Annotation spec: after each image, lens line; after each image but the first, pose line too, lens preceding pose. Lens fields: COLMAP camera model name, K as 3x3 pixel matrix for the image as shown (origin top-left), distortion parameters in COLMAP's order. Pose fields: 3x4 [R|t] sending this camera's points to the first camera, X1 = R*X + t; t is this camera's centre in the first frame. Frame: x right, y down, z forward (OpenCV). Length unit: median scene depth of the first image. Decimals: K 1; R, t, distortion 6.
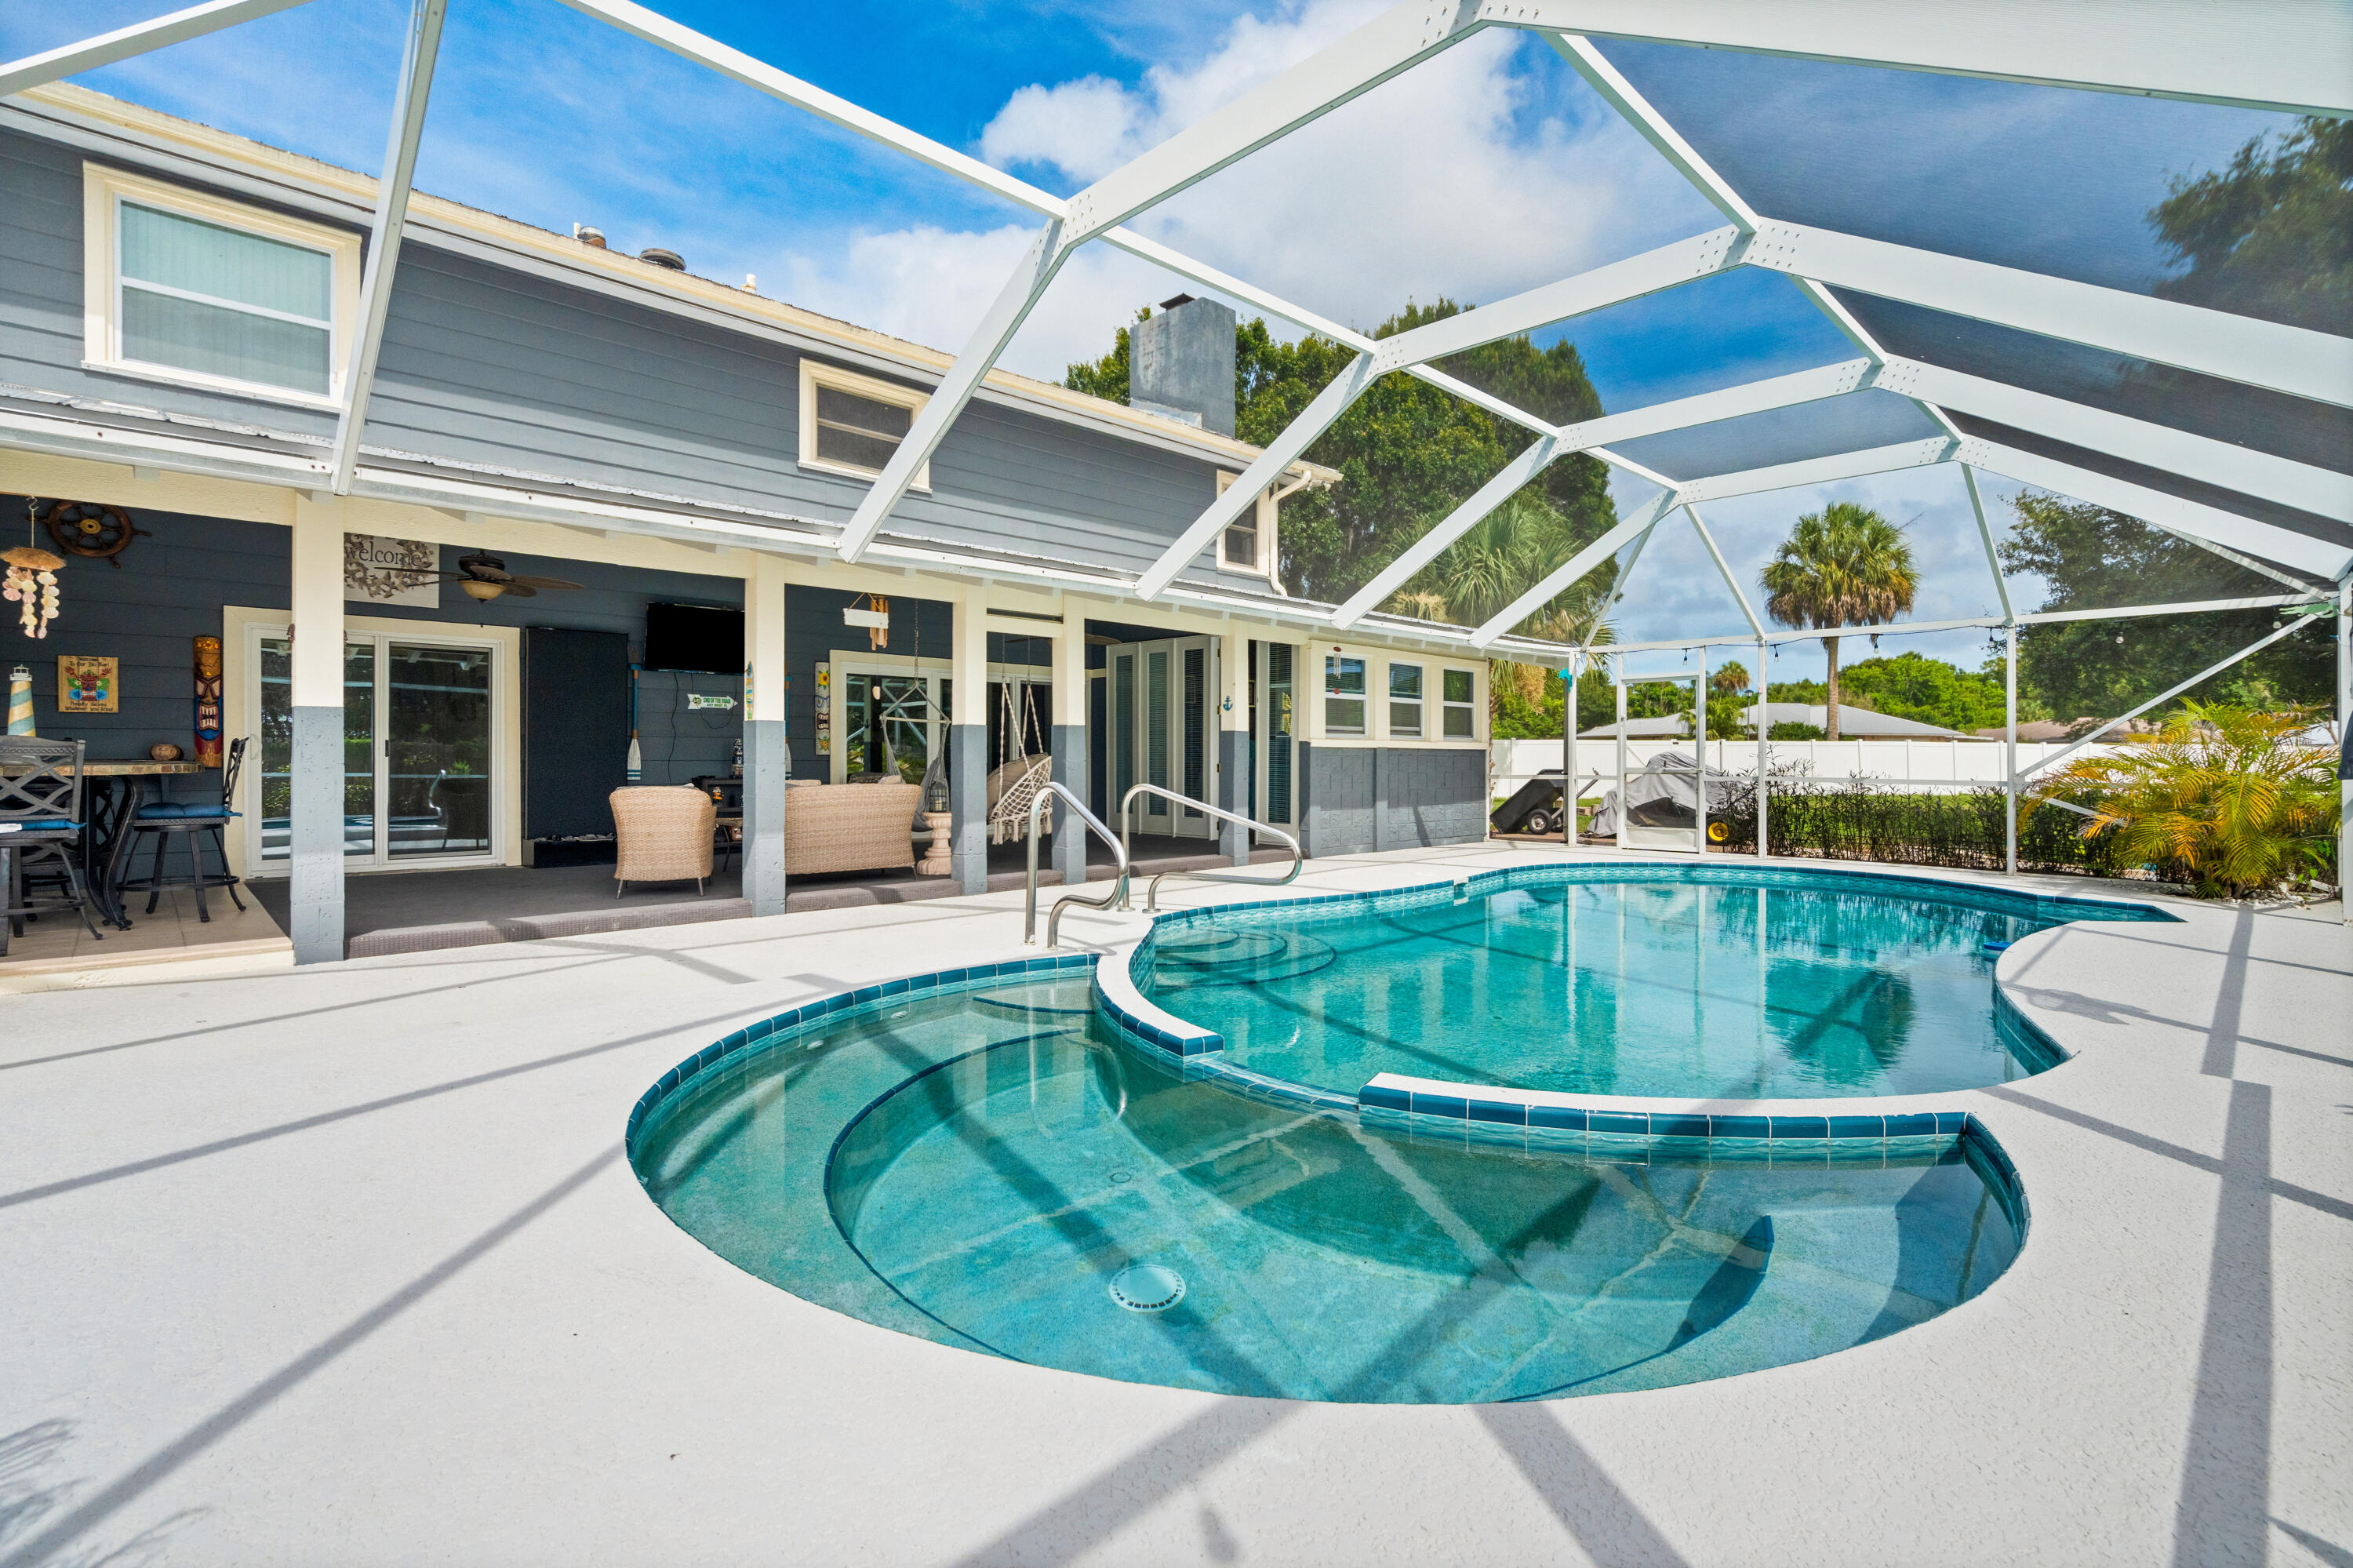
lens RADIAL K [[1075.3, 0, 1176.5], [0, 1075.3, 784.0], [0, 0, 1]] dist [-0.001171, -0.000167]
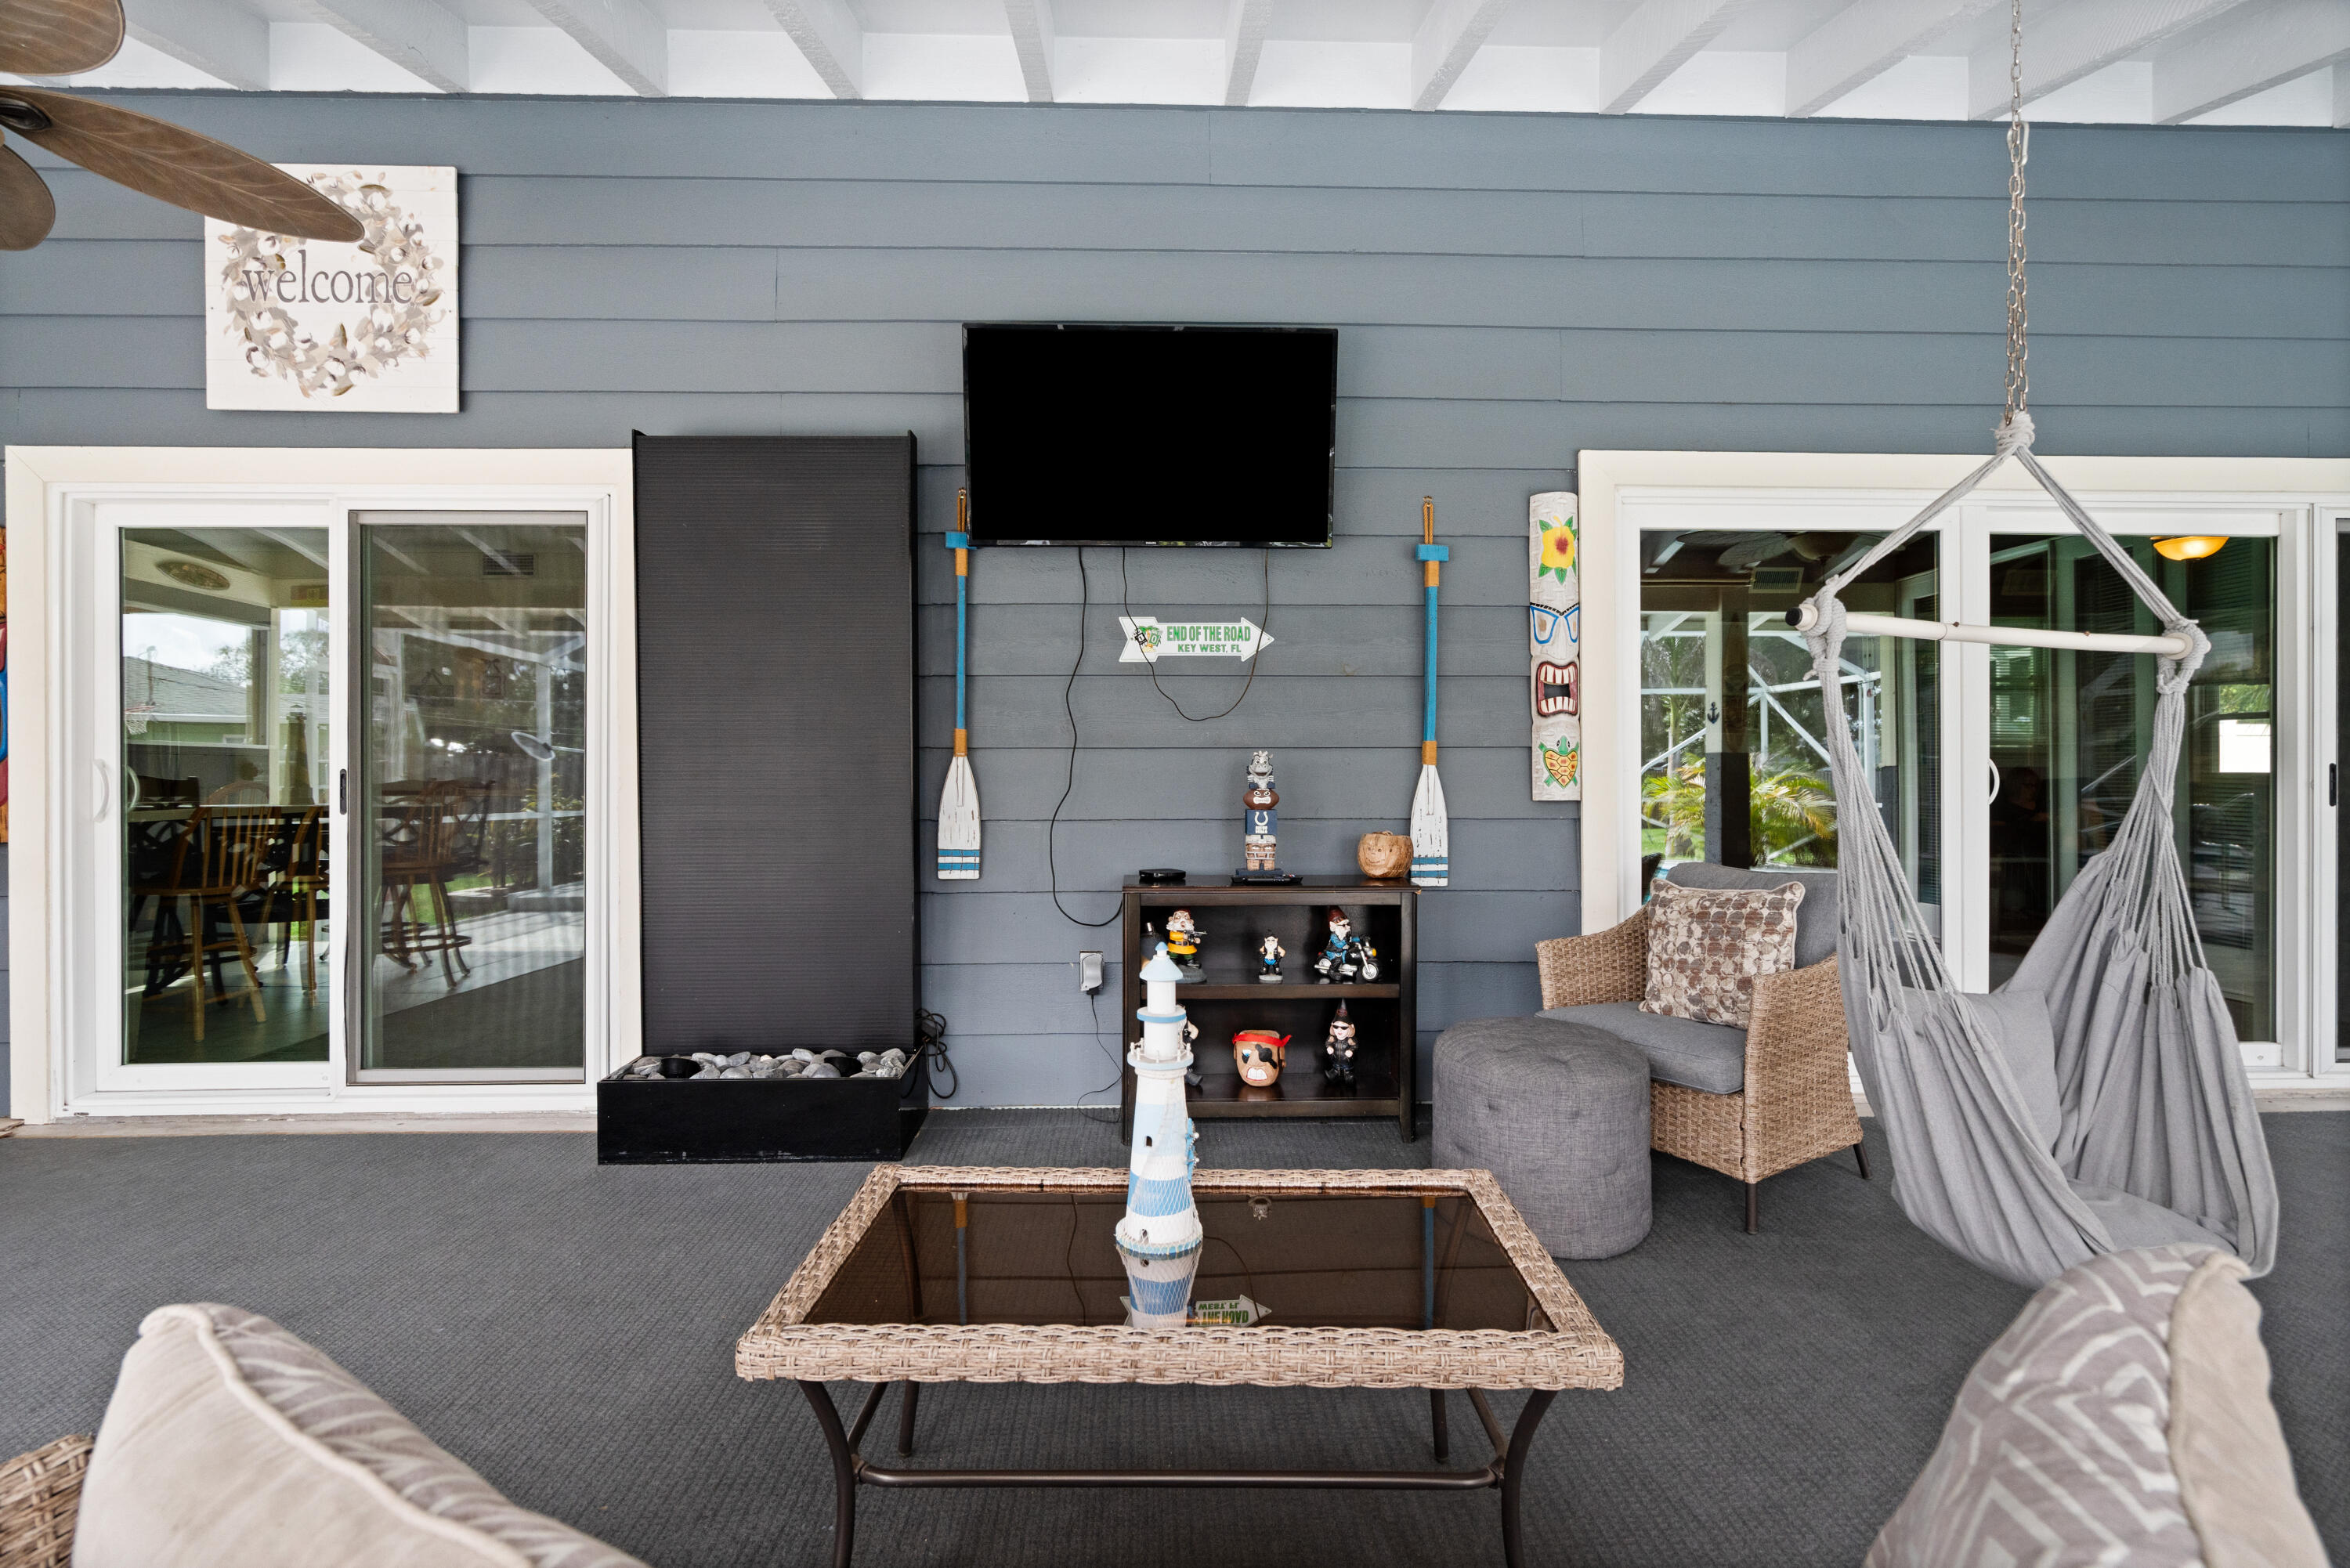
lens RADIAL K [[1073.8, 0, 1175.0], [0, 1073.8, 784.0], [0, 0, 1]] dist [-0.001171, -0.000167]
pose [[0.723768, -0.004027, -0.690032, -0.221475], [-0.012208, 0.999752, -0.018640, -0.027591], [0.689935, 0.021915, 0.723539, 0.790007]]
